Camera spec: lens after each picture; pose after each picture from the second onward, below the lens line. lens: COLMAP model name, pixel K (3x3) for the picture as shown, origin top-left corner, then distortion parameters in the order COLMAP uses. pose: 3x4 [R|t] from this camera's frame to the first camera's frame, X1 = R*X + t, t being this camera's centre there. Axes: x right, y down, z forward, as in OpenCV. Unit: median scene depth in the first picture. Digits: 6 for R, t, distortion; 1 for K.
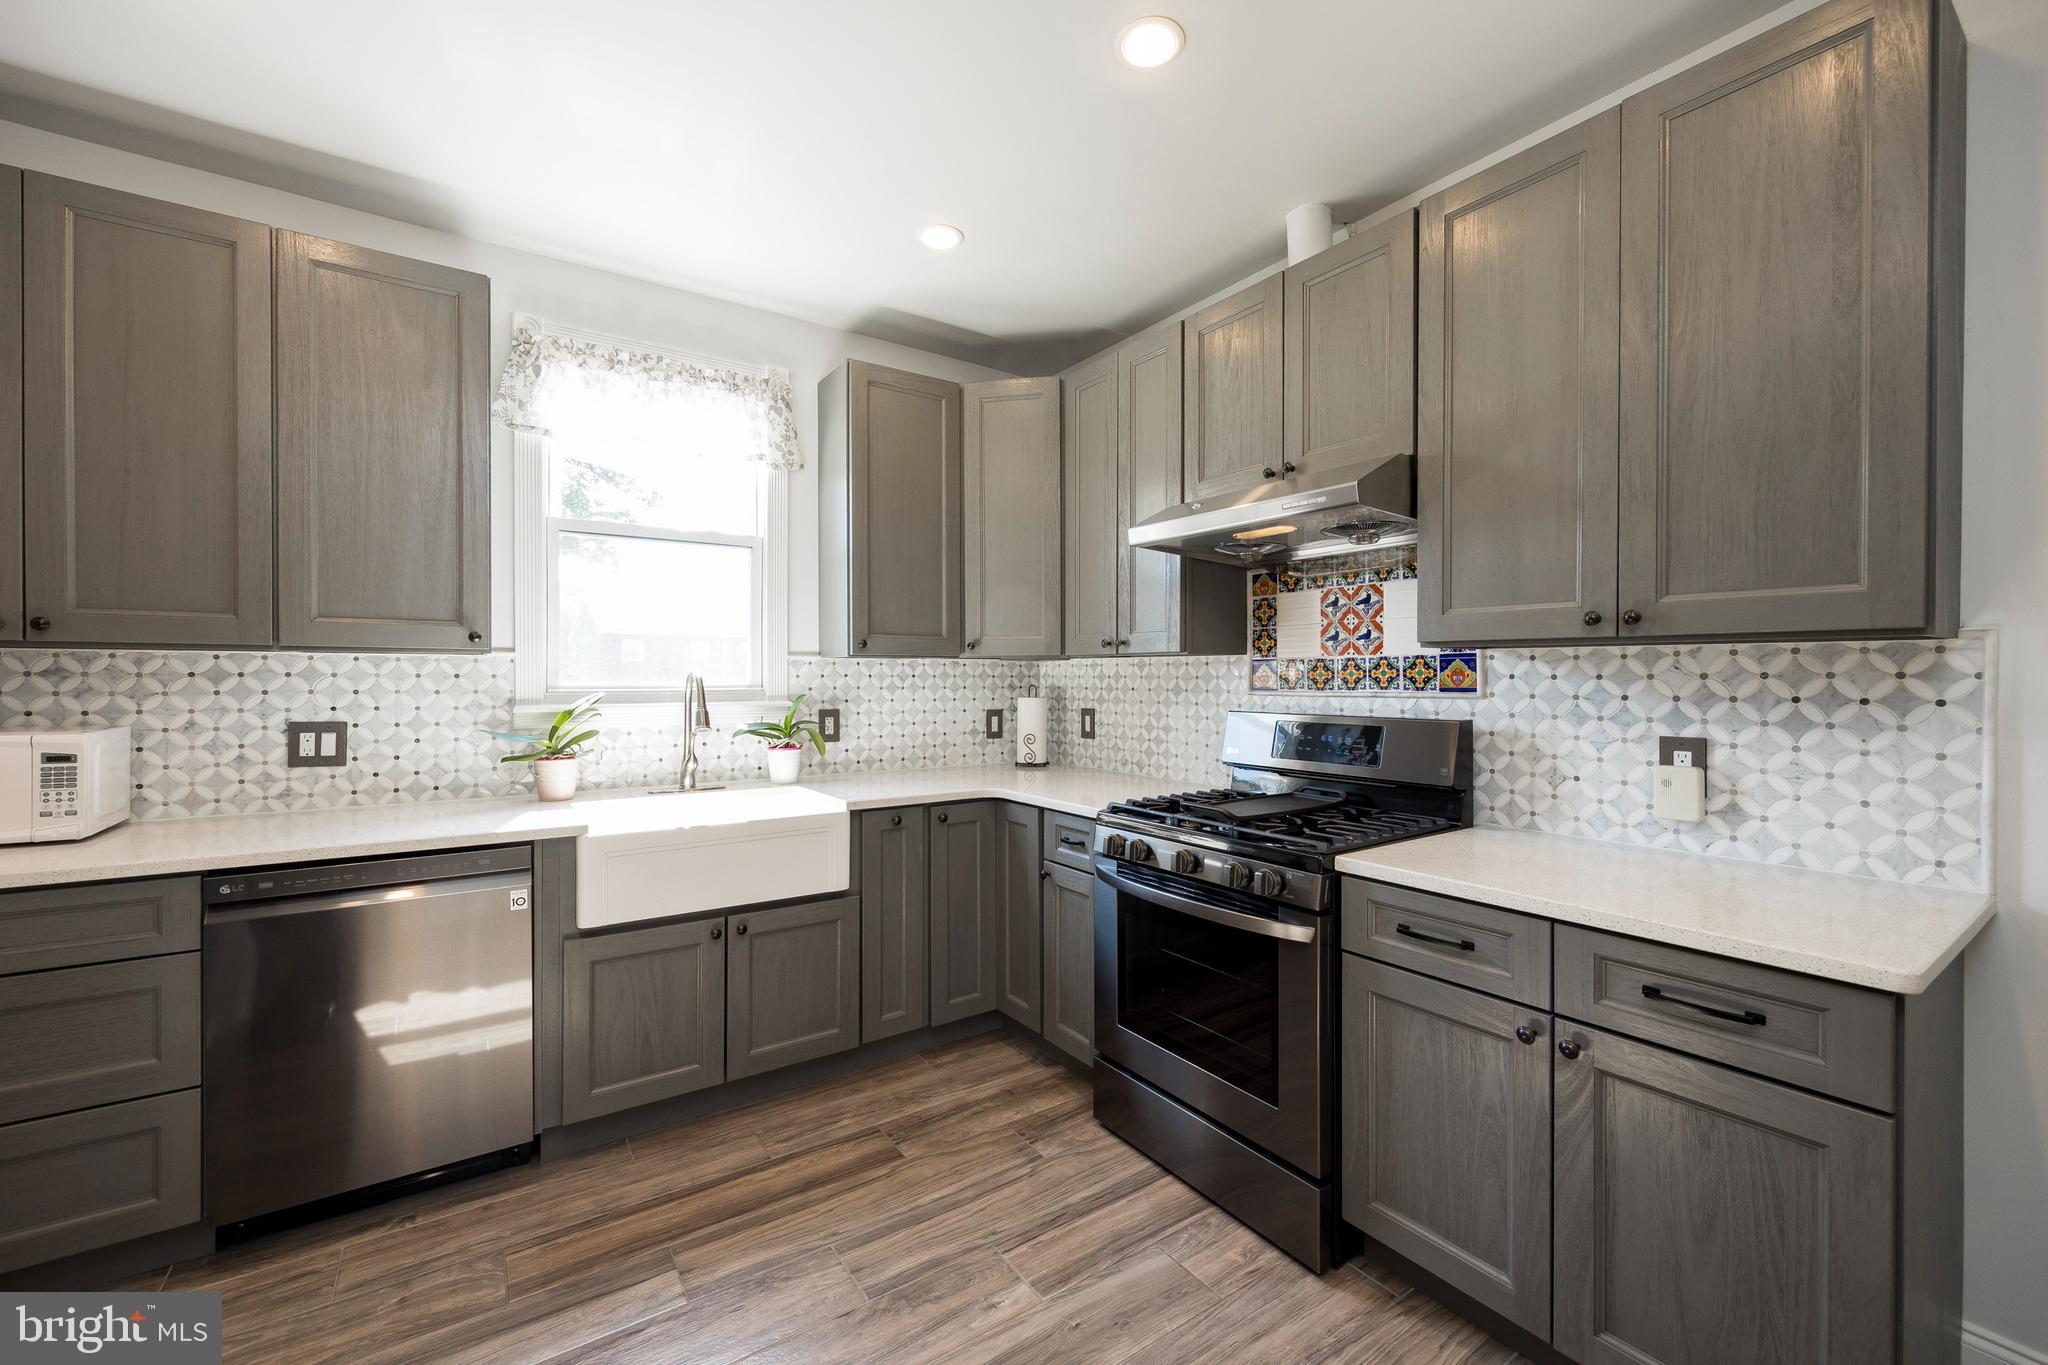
lens RADIAL K [[819.3, 0, 1026.7], [0, 819.3, 680.0], [0, 0, 1]] dist [-0.002404, -0.000410]
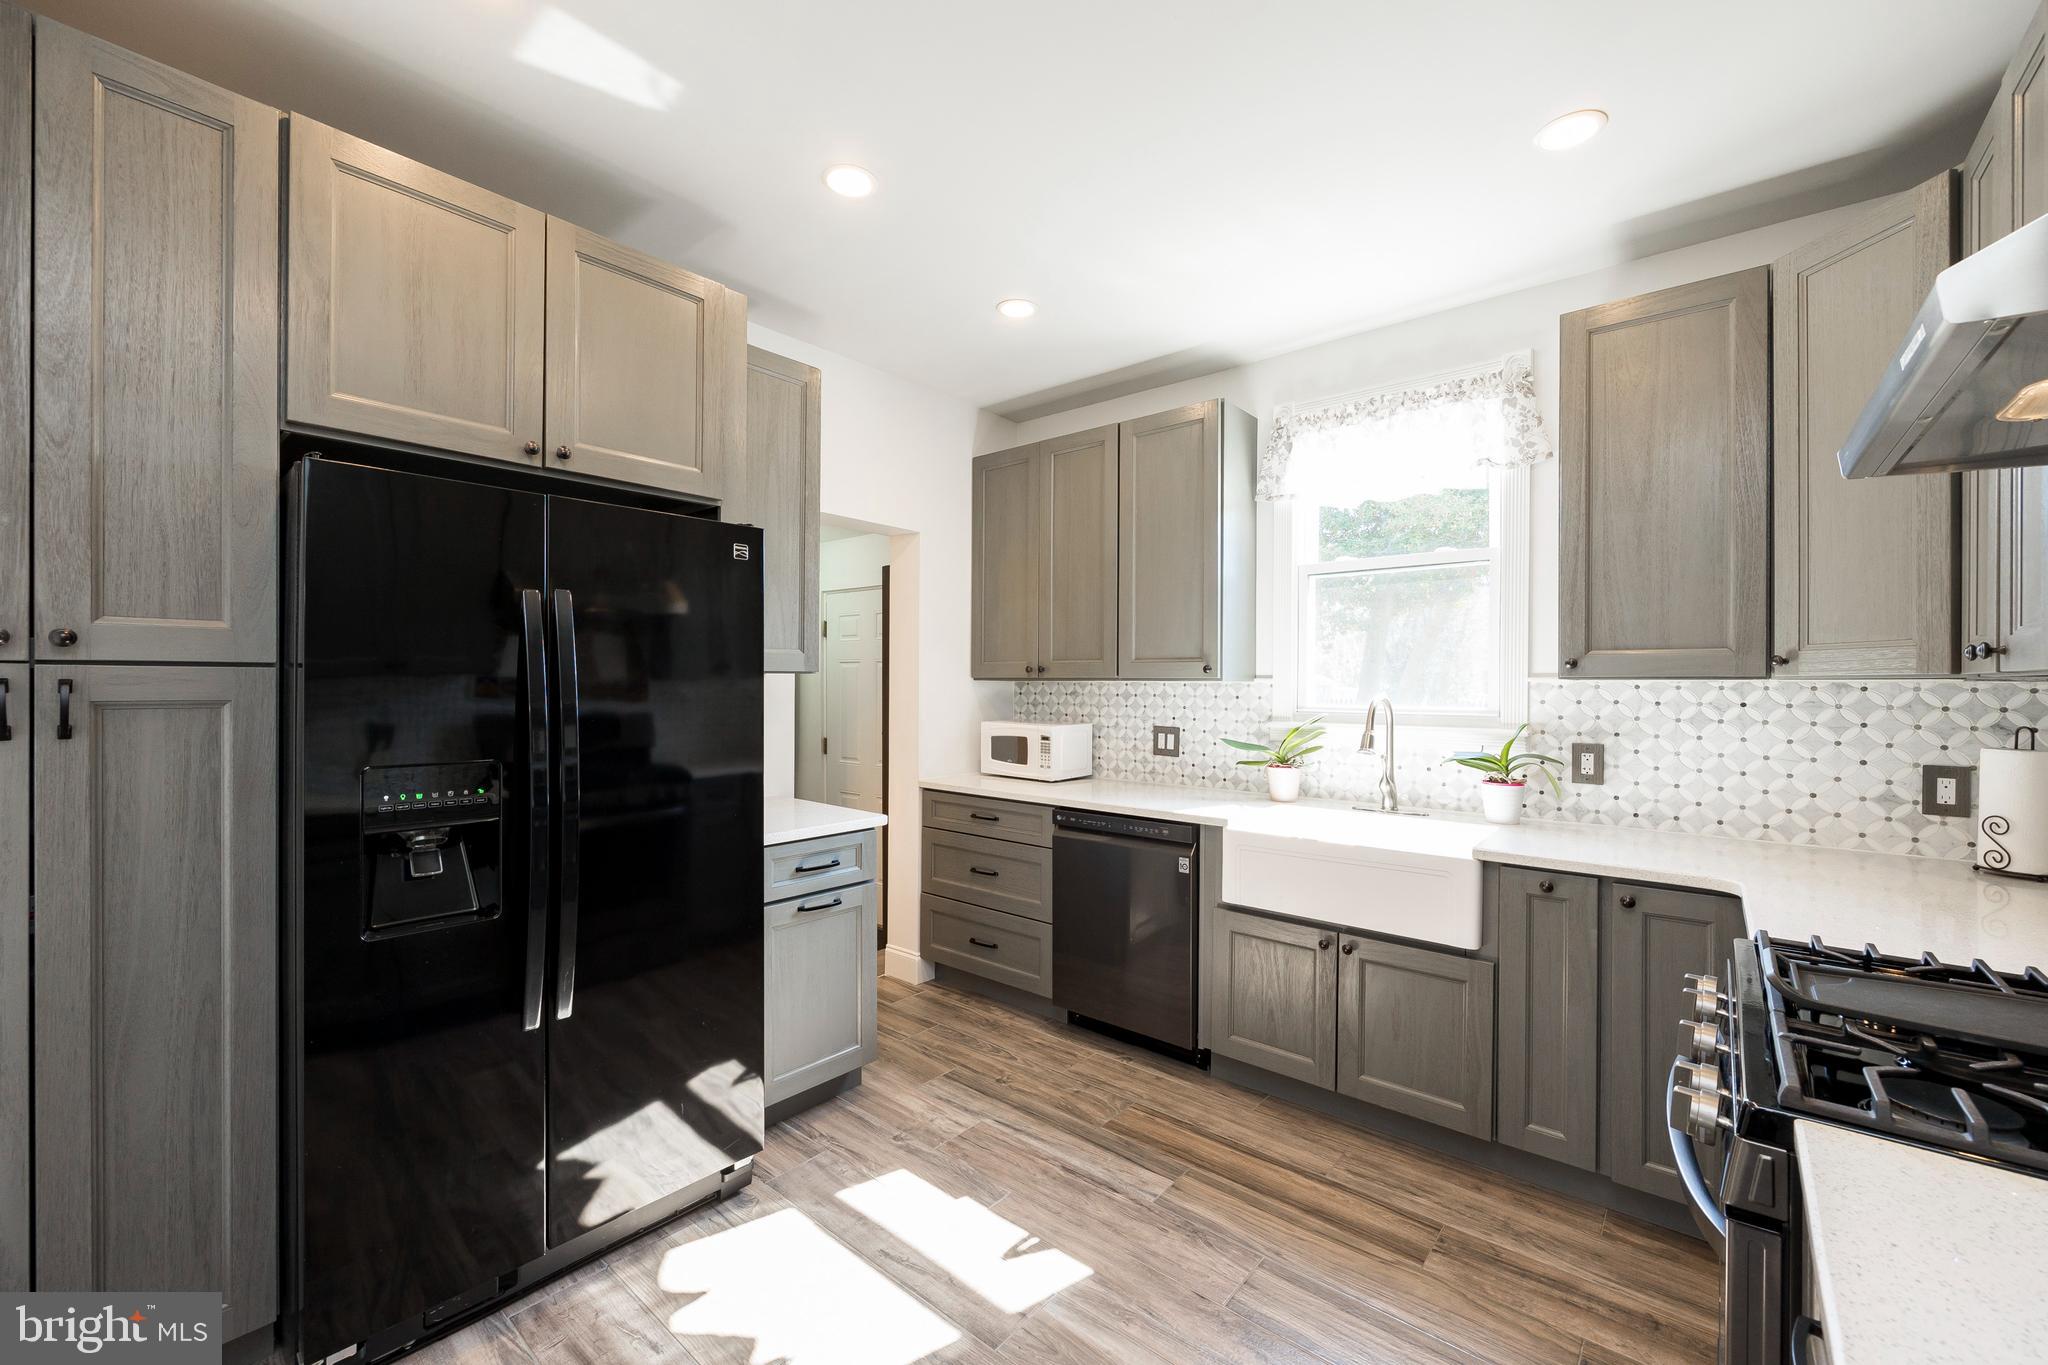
lens RADIAL K [[823.0, 0, 1025.8], [0, 823.0, 687.5], [0, 0, 1]] dist [-0.001953, -0.001155]
pose [[0.259648, 0.001413, -0.965702, 0.540438], [-0.012117, 0.999925, -0.001795, -0.015661], [0.965627, 0.012167, 0.259646, 0.343666]]
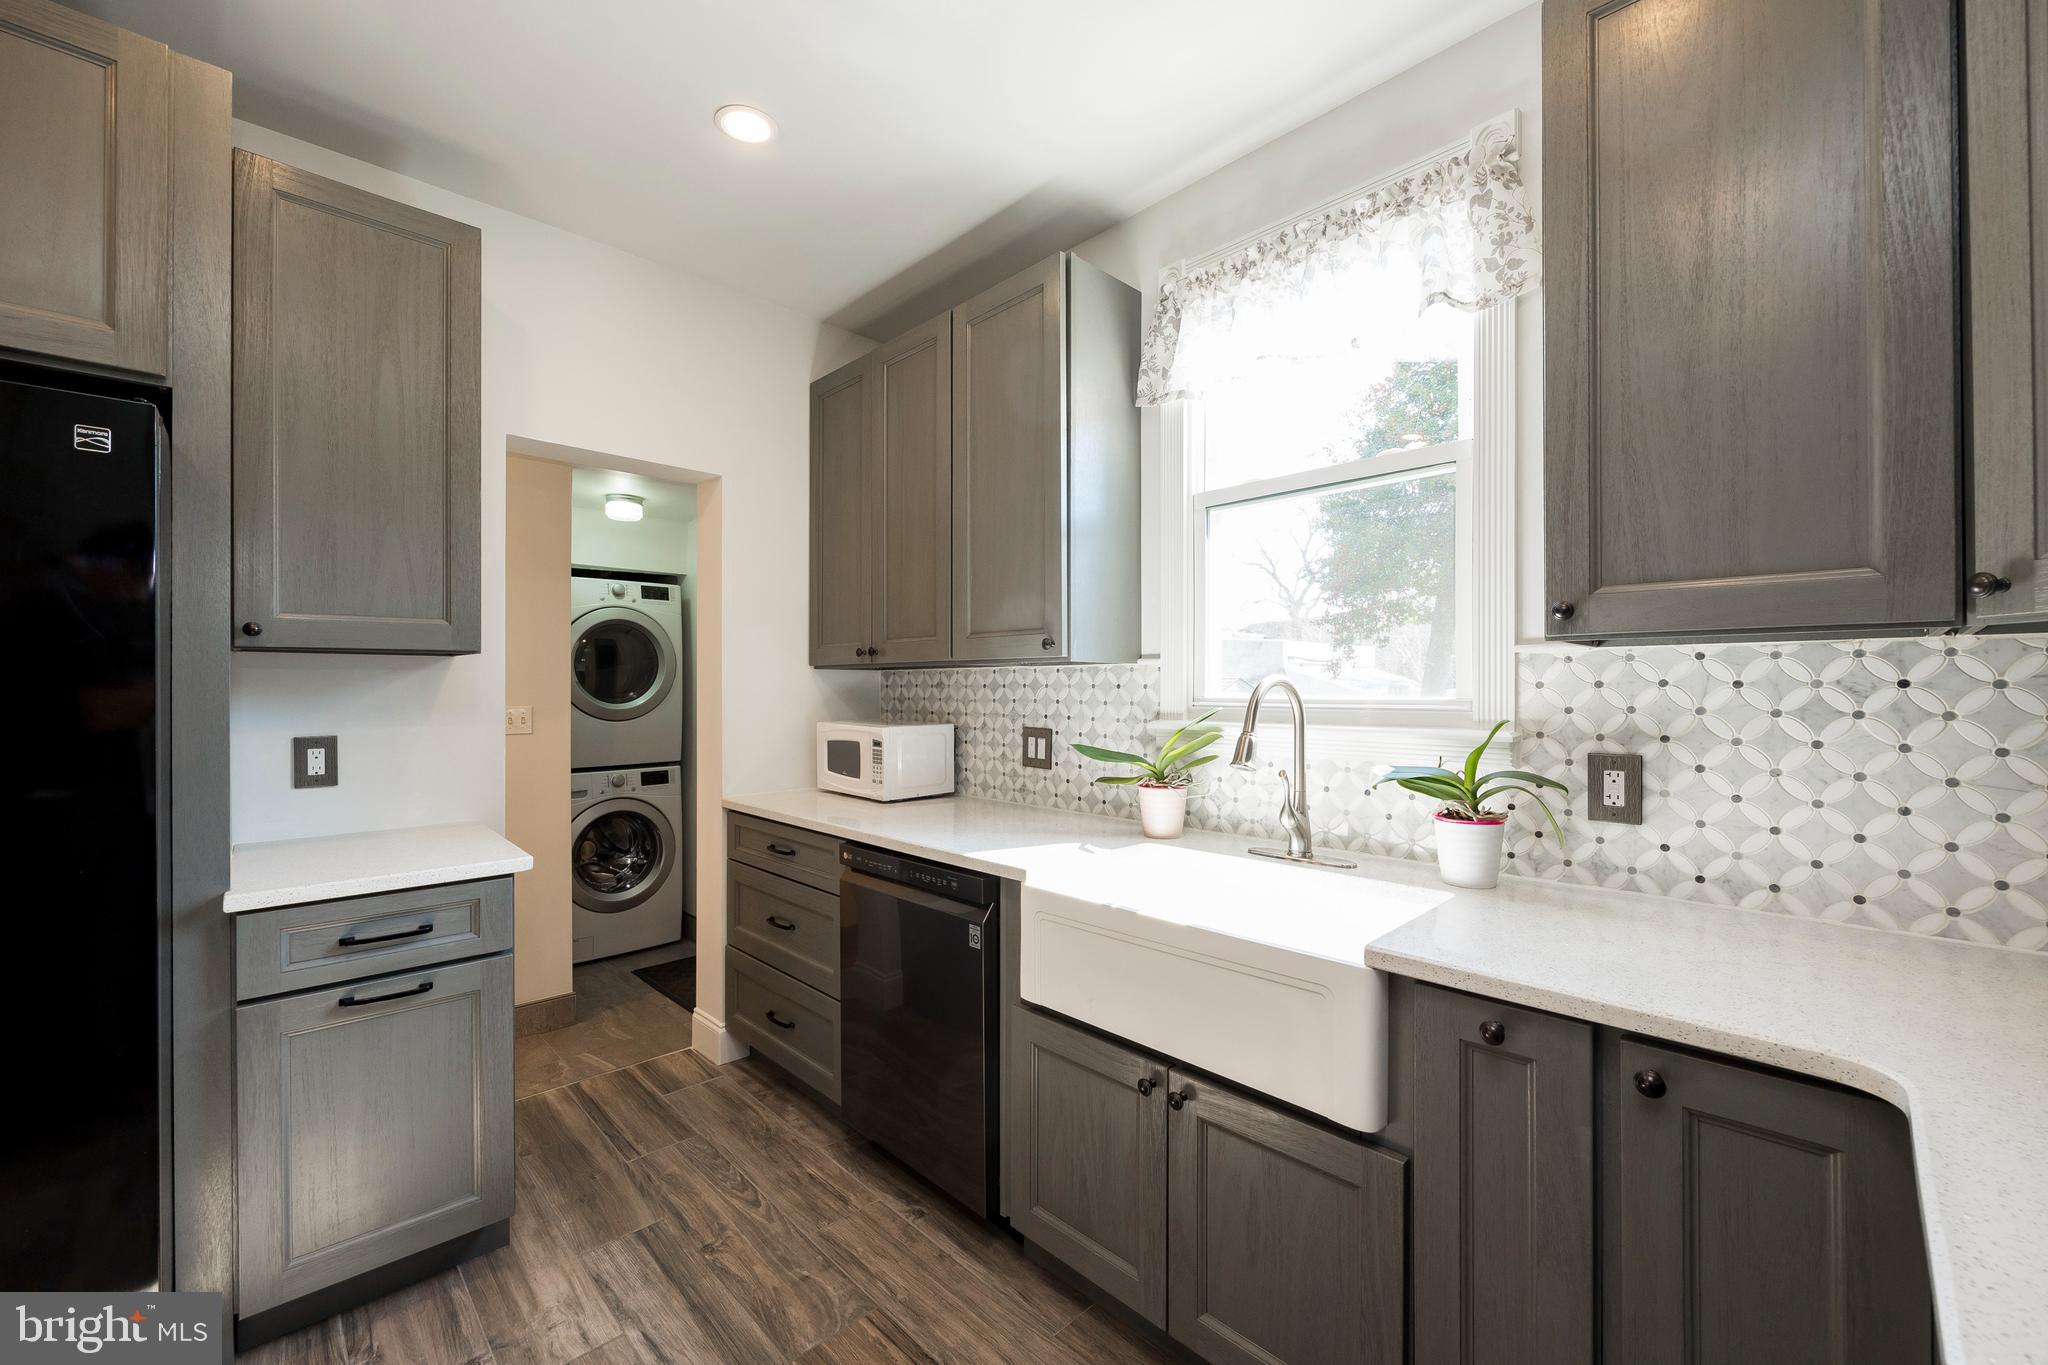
lens RADIAL K [[821.1, 0, 1027.2], [0, 821.1, 686.9], [0, 0, 1]] dist [-0.001951, -0.000313]
pose [[0.166164, -0.005444, -0.986083, 0.236119], [-0.006873, 0.999954, -0.006679, 0.002744], [0.986074, 0.007888, 0.166119, 0.790566]]
